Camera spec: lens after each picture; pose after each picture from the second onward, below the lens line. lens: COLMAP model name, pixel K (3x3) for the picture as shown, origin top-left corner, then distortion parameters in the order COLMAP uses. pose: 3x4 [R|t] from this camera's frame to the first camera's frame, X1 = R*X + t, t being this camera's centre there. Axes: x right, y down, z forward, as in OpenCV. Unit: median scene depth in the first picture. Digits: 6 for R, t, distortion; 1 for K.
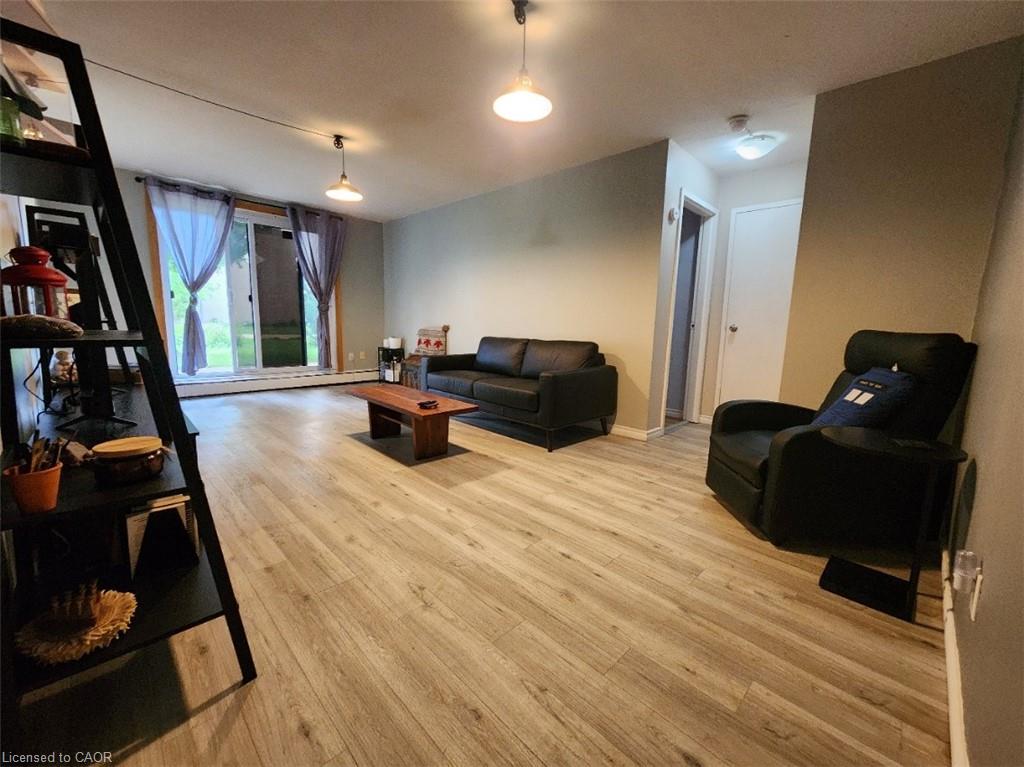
lens RADIAL K [[421.3, 0, 515.5], [0, 421.3, 383.0], [0, 0, 1]] dist [0.003662, 0.000155]
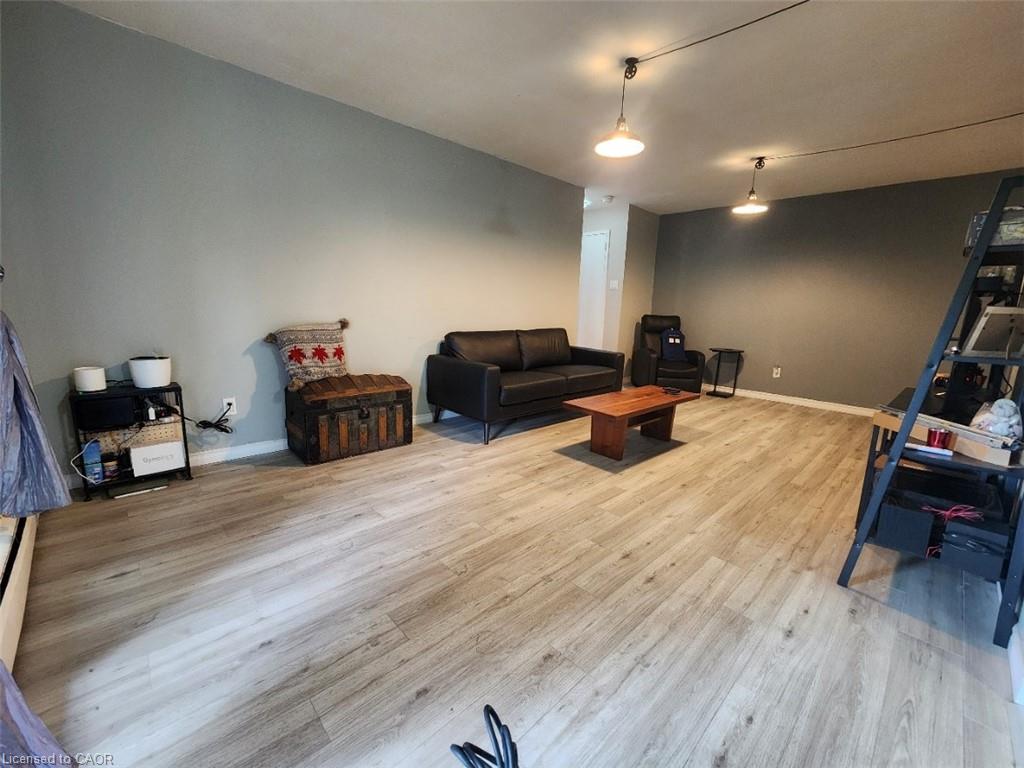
lens RADIAL K [[421.3, 0, 517.7], [0, 421.3, 386.0], [0, 0, 1]] dist [0.003662, 0.000155]
pose [[0.012641, -0.209114, 0.977810, -1.521218], [0.114681, 0.971738, 0.206333, -0.286038], [-0.993322, 0.109528, 0.036266, 1.535305]]
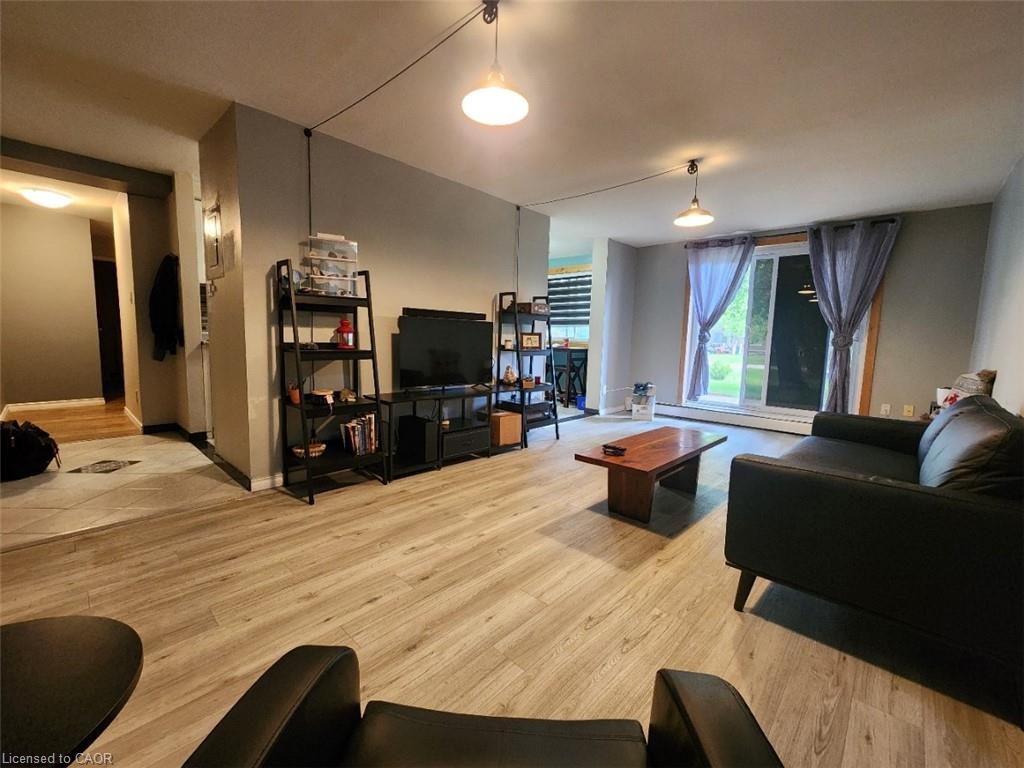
lens RADIAL K [[421.3, 0, 510.5], [0, 421.3, 378.2], [0, 0, 1]] dist [0.003662, 0.000155]
pose [[0.032254, 0.069897, -0.997033, 0.698177], [-0.170905, 0.983246, 0.063402, -0.122545], [0.984760, 0.168352, 0.043659, 0.807049]]
